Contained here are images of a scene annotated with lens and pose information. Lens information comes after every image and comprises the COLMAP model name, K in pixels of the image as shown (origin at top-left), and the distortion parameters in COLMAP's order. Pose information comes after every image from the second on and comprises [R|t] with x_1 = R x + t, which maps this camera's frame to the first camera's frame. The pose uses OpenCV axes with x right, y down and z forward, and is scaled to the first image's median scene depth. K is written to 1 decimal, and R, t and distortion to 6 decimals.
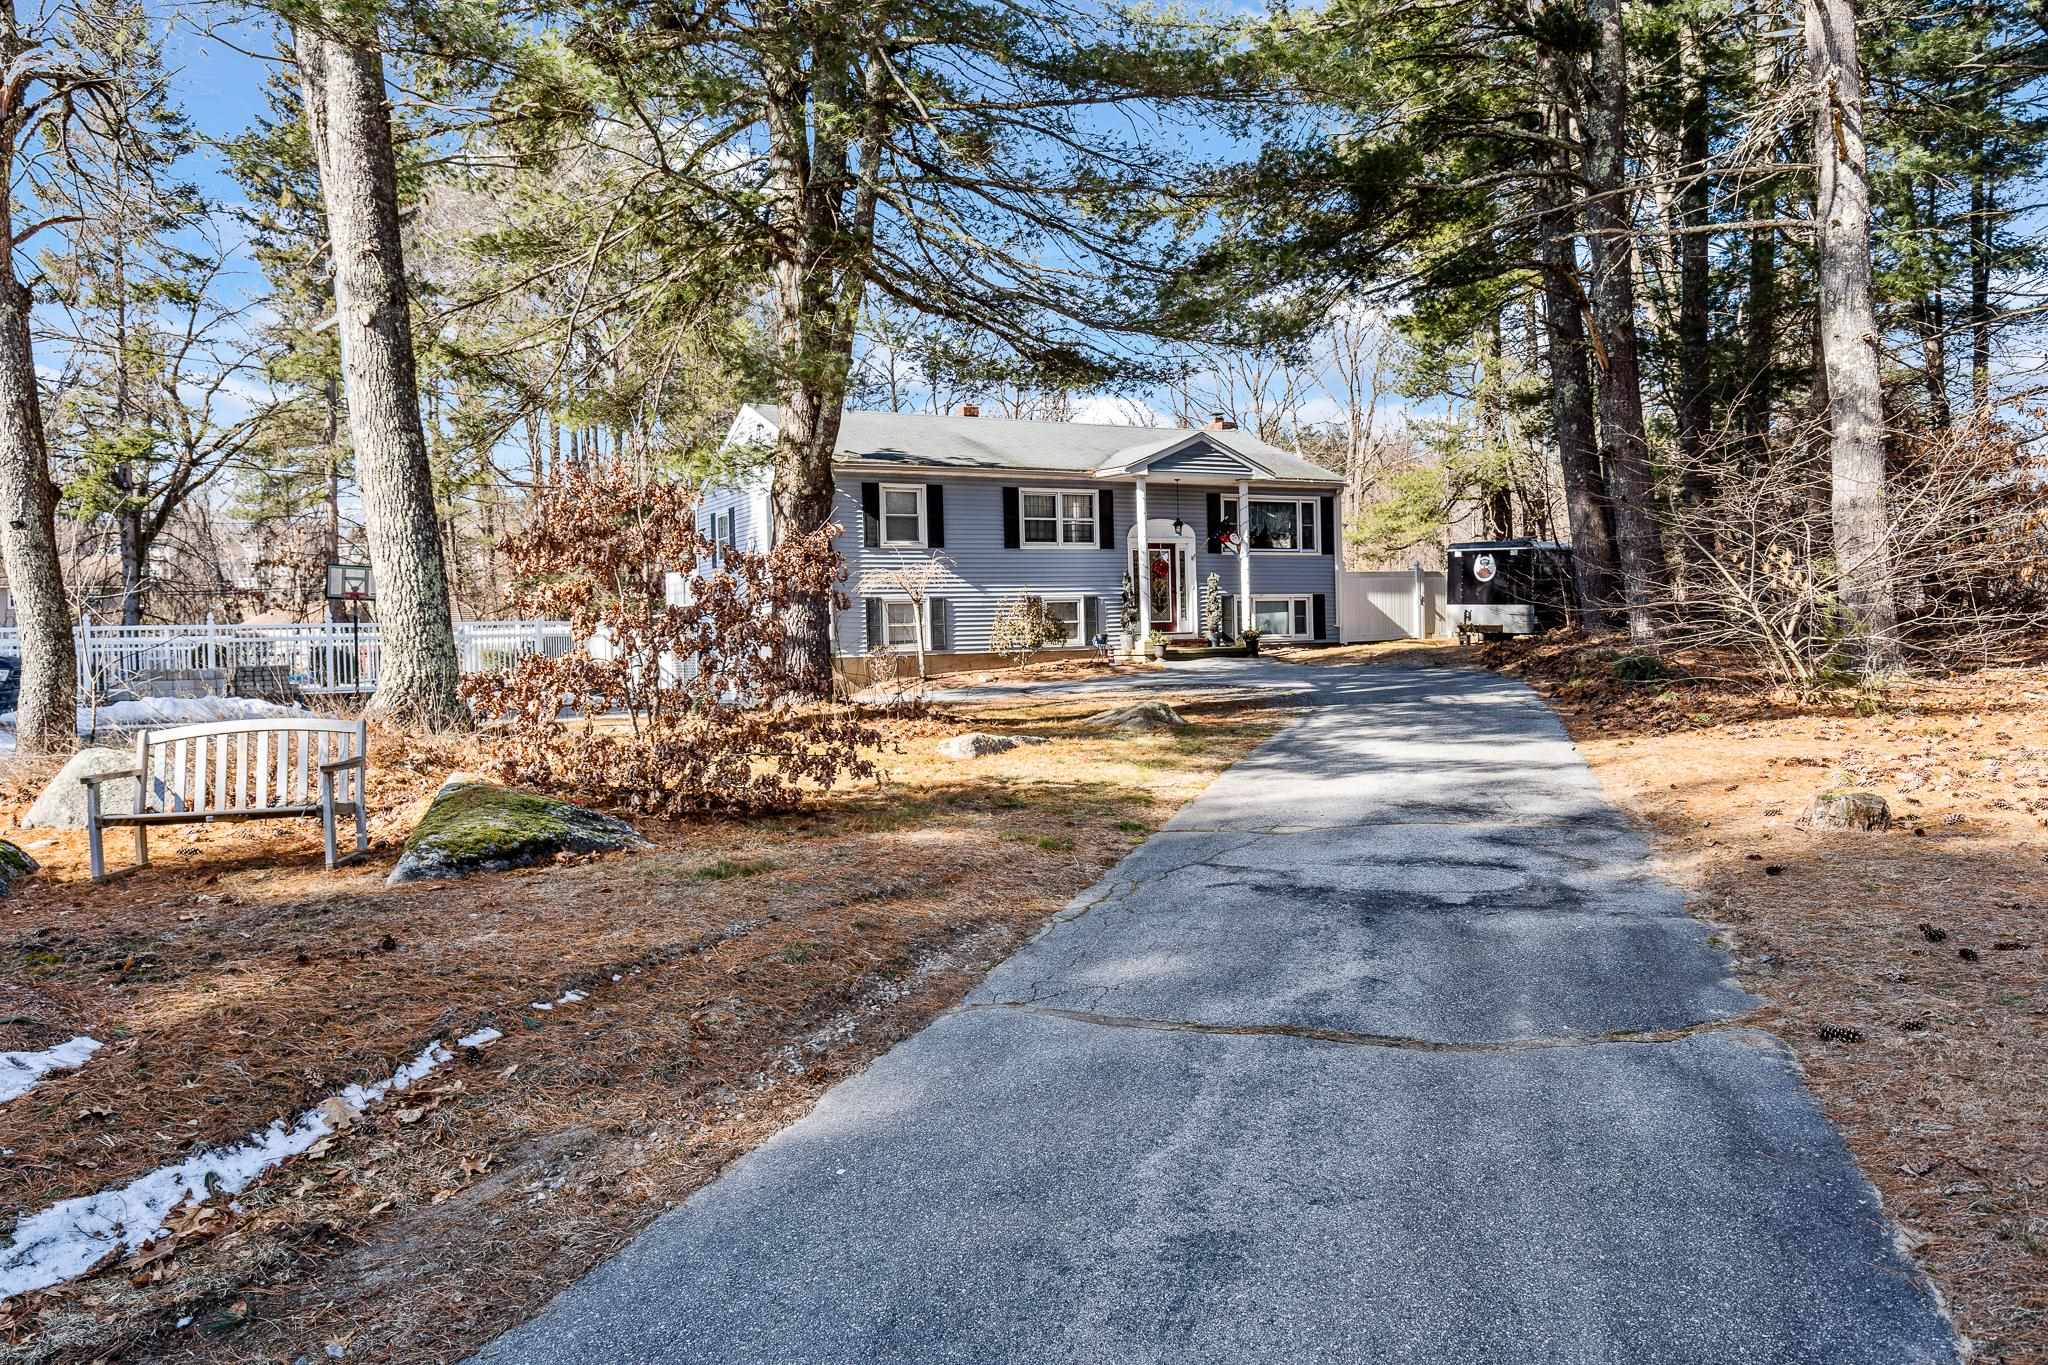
lens RADIAL K [[1566.5, 0, 1024.0], [0, 1566.5, 682.5], [0, 0, 1]] dist [0.011364, 0.002280]
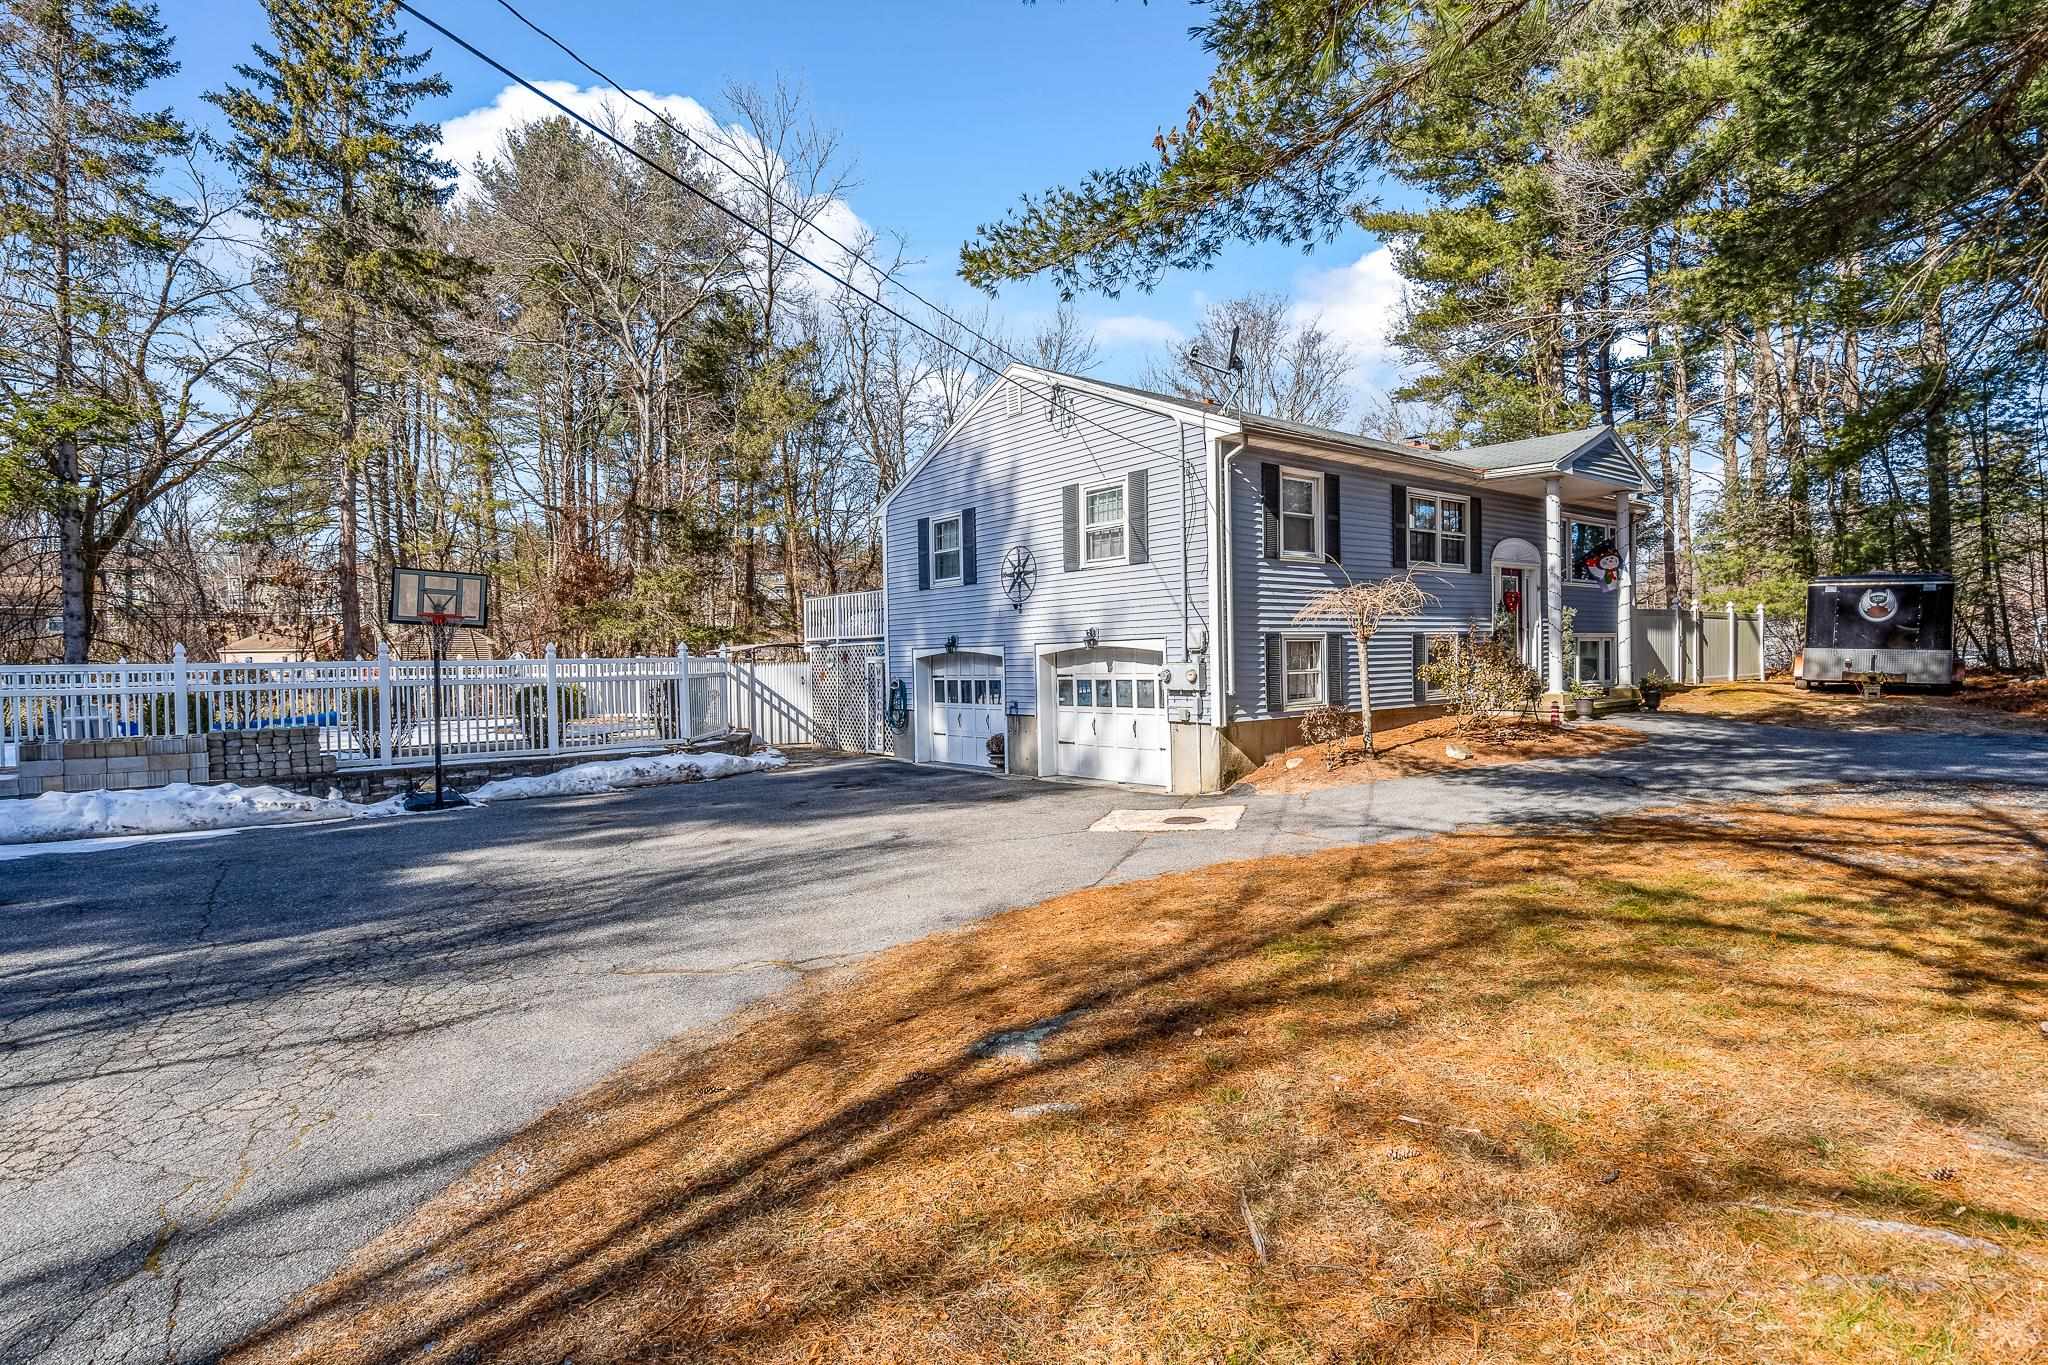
lens RADIAL K [[1054.8, 0, 1017.8], [0, 1054.8, 677.4], [0, 0, 1]] dist [0.010621, -0.000105]
pose [[0.983459, 0.004918, 0.181062, -0.266345], [-0.003166, 0.999945, -0.009969, -0.027312], [-0.181102, 0.009231, 0.983421, 0.524316]]
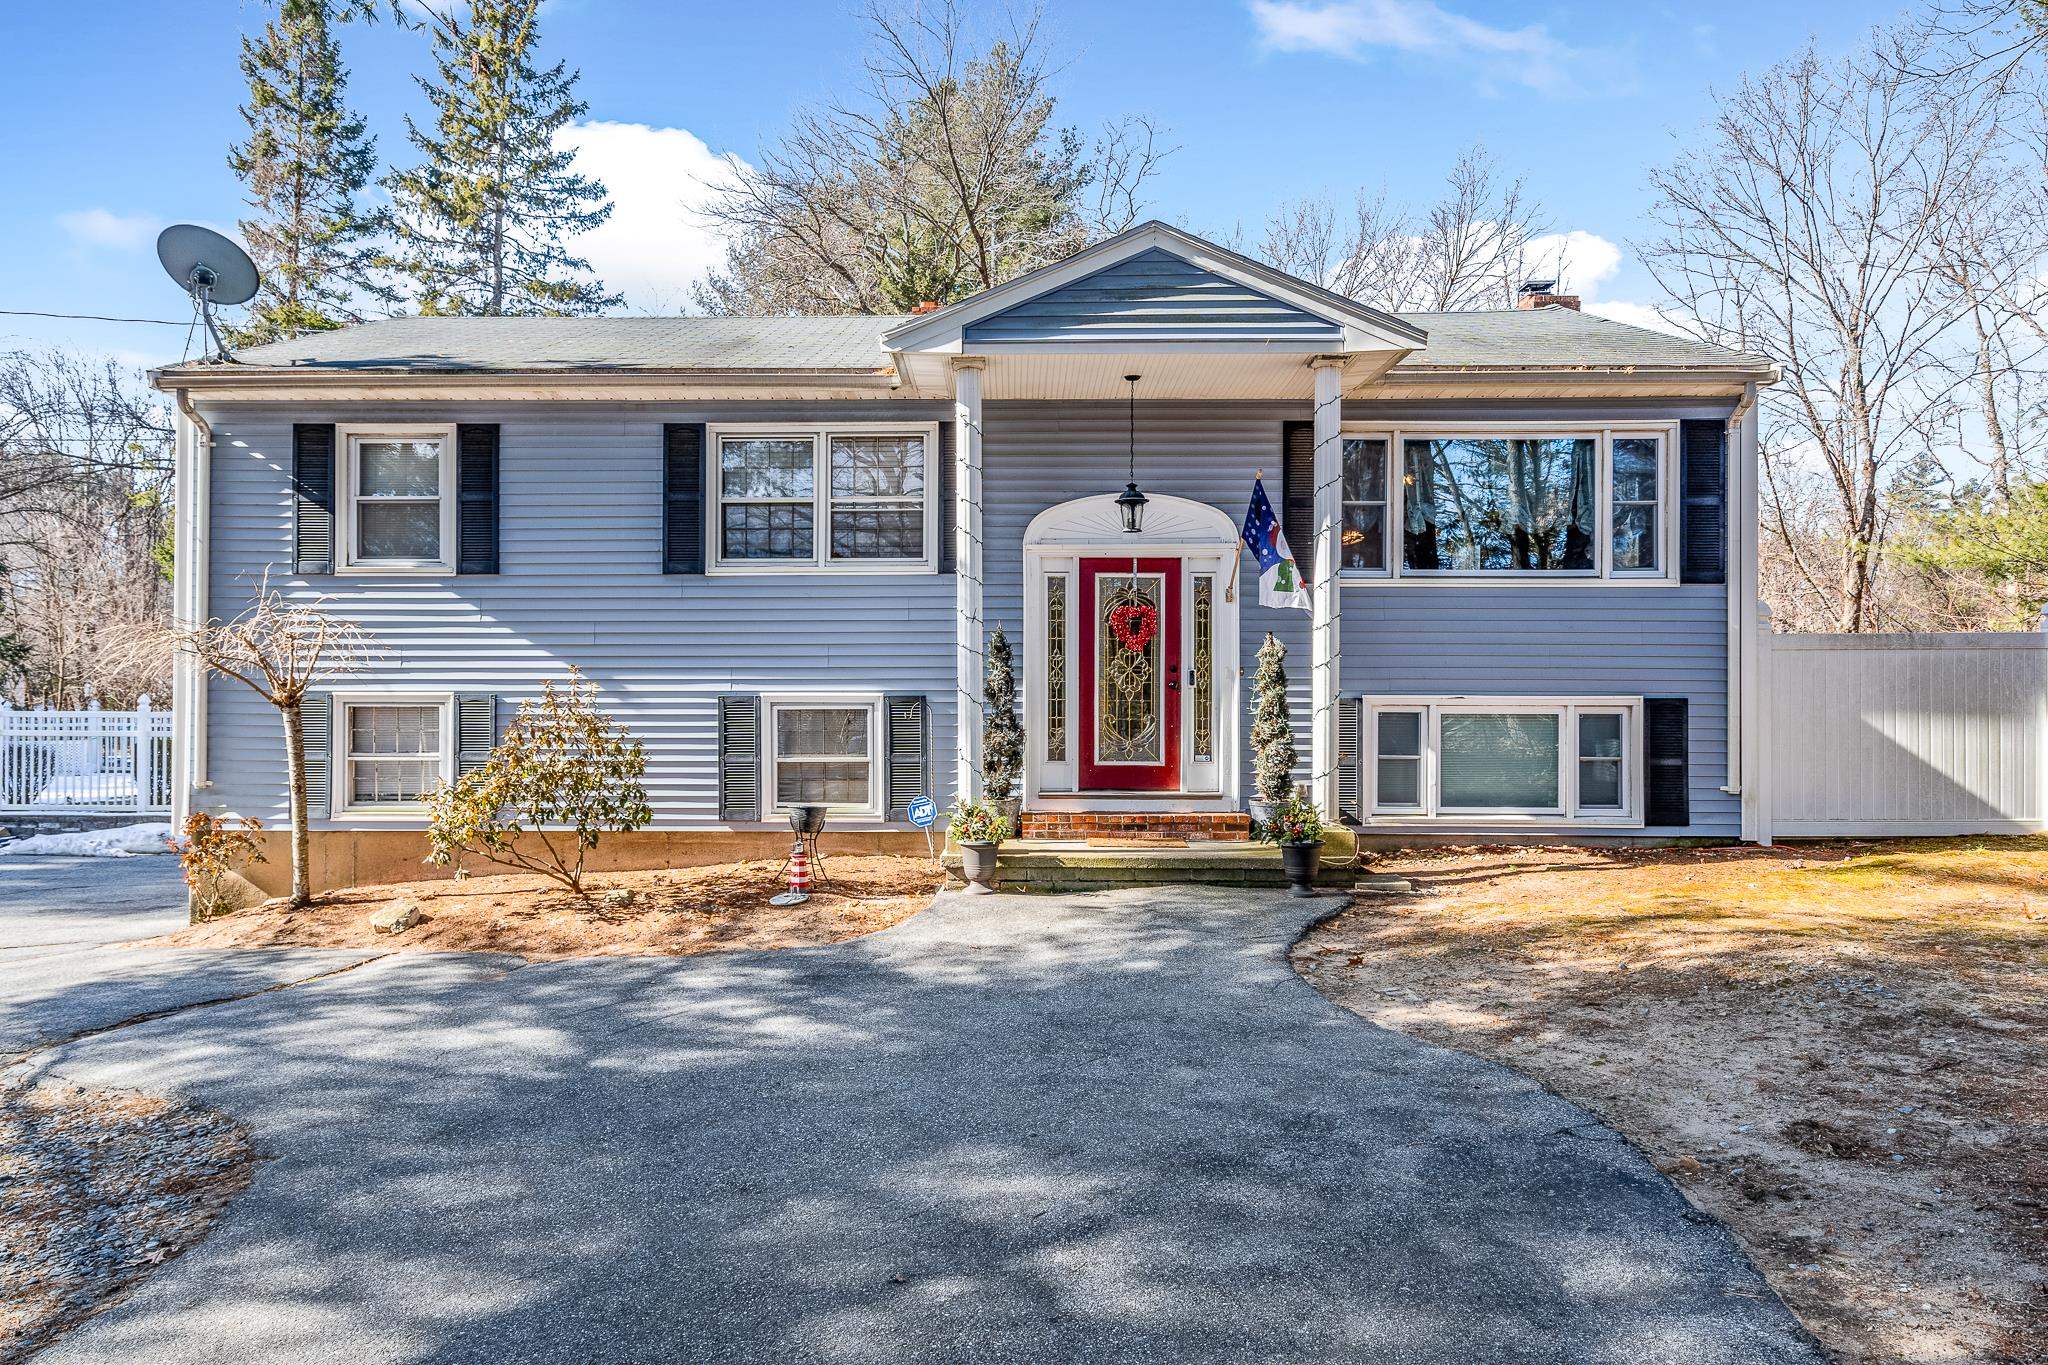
lens RADIAL K [[1370.7, 0, 1024.9], [0, 1370.7, 716.6], [0, 0, 1]] dist [0.000675, 0.000175]
pose [[0.857205, 0.029475, -0.514132, 0.241357], [-0.038003, 0.999259, -0.006075, -0.048702], [0.513572, 0.024746, 0.857690, 0.719781]]
